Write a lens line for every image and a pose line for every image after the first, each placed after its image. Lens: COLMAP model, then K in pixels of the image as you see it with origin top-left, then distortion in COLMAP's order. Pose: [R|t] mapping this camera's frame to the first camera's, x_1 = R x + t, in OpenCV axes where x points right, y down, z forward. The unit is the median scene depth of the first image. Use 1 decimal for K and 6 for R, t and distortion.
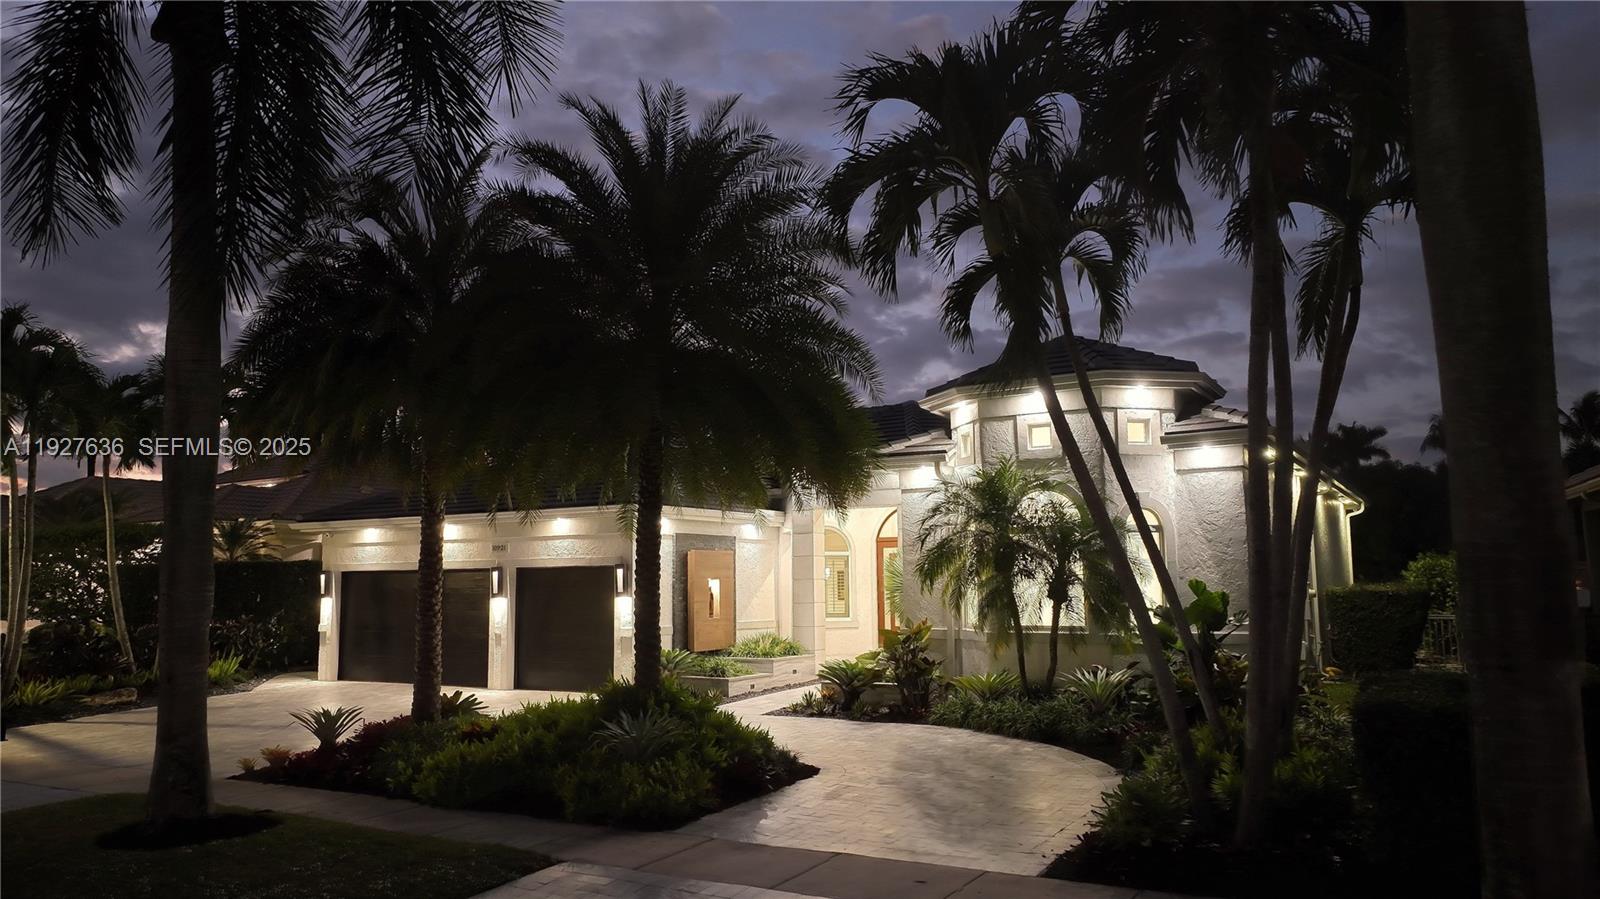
lens RADIAL K [[1119.4, 0, 800.0], [0, 1119.4, 449.5], [0, 0, 1]] dist [0.002745, -0.000720]
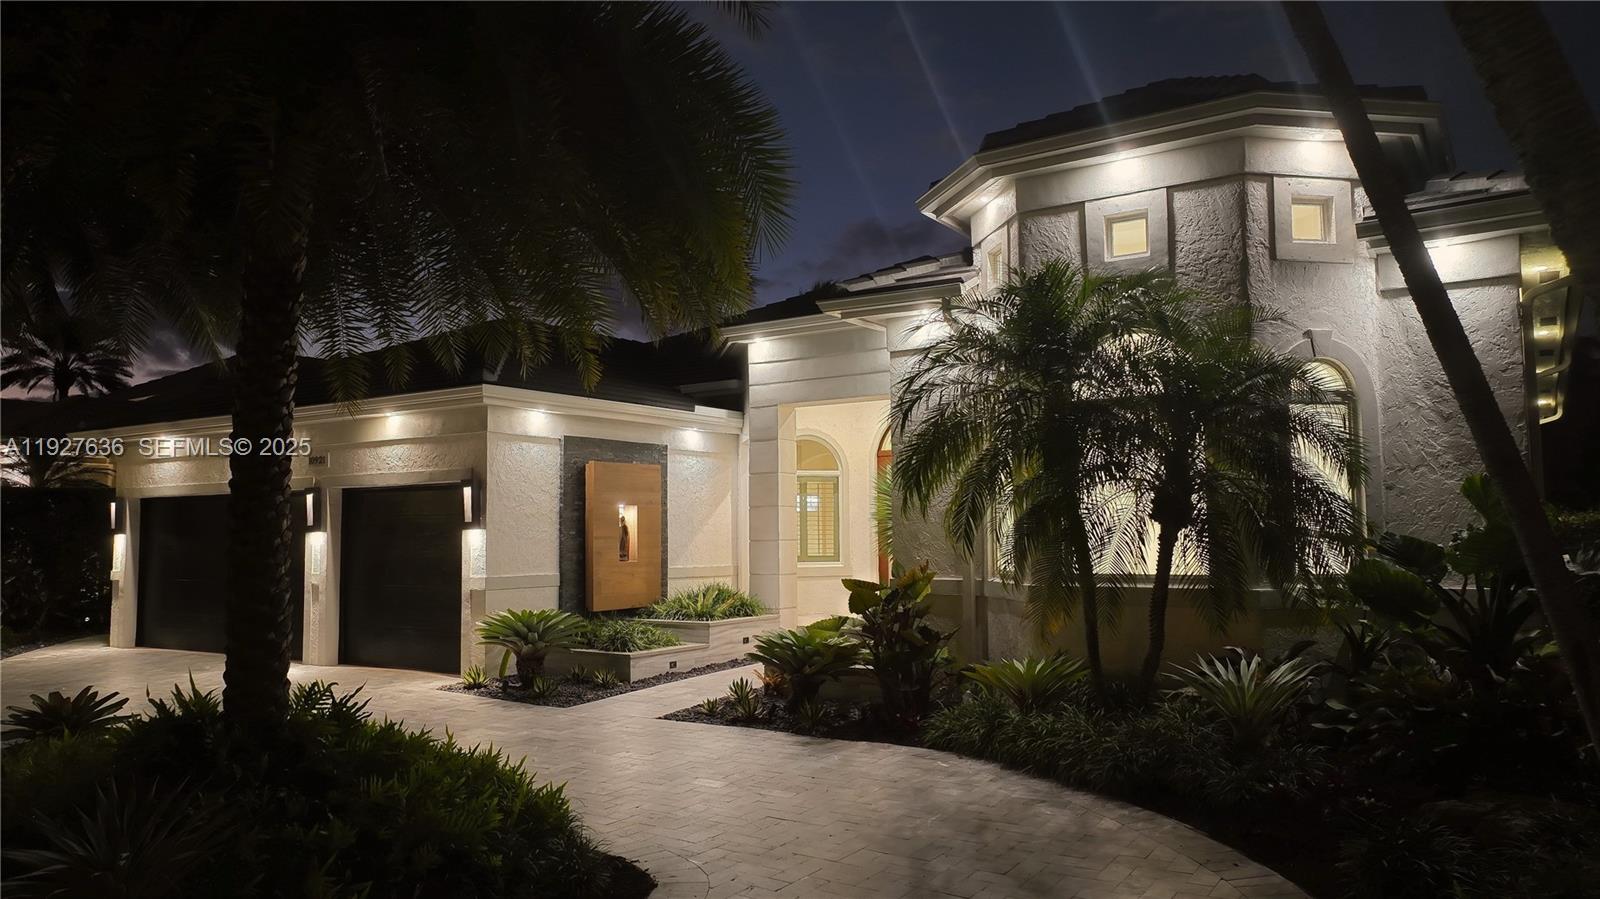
lens RADIAL K [[1122.1, 0, 800.0], [0, 1122.1, 449.5], [0, 0, 1]] dist [0.003346, -0.000794]
pose [[0.999094, -0.002437, -0.042483, 0.070361], [0.004378, 0.998948, 0.045646, 0.063447], [0.042327, -0.045790, 0.998054, 0.401995]]
